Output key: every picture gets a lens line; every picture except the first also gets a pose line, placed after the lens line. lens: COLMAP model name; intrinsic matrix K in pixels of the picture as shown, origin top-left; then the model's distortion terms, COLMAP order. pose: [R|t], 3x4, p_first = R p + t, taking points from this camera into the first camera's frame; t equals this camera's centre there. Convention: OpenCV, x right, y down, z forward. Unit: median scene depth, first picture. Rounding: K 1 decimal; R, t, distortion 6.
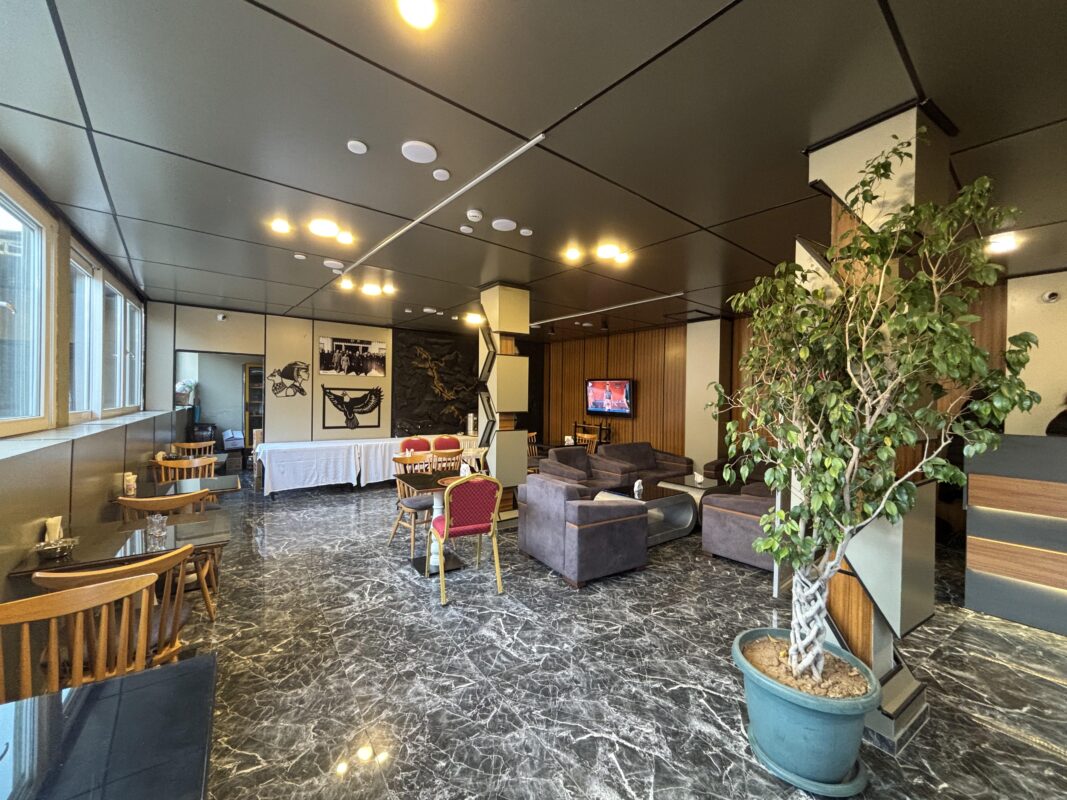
lens RADIAL K [[435.6, 0, 536.6], [0, 435.6, 399.5], [0, 0, 1]] dist [0.002768, 0.000106]
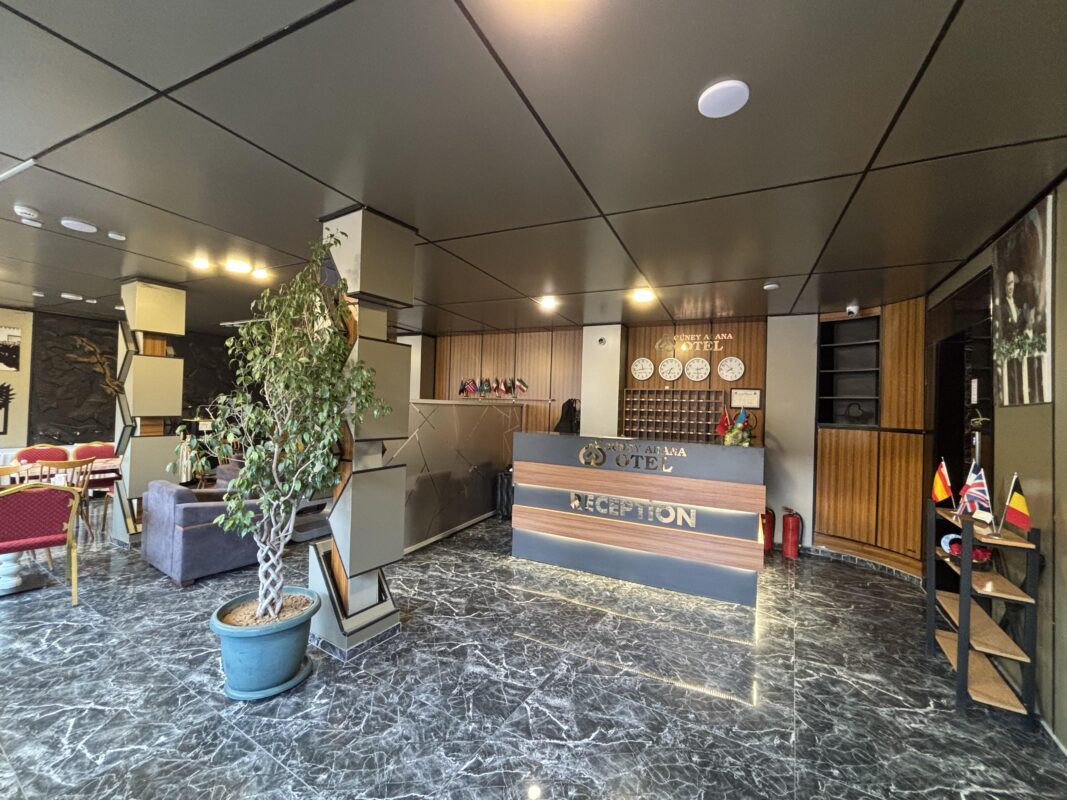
lens RADIAL K [[435.6, 0, 532.1], [0, 435.6, 400.3], [0, 0, 1]] dist [0.002768, 0.000106]
pose [[0.910043, 0.016920, 0.414169, 0.418130], [-0.015620, 0.999857, -0.006525, -0.018101], [-0.414220, -0.000532, 0.910177, -0.291688]]
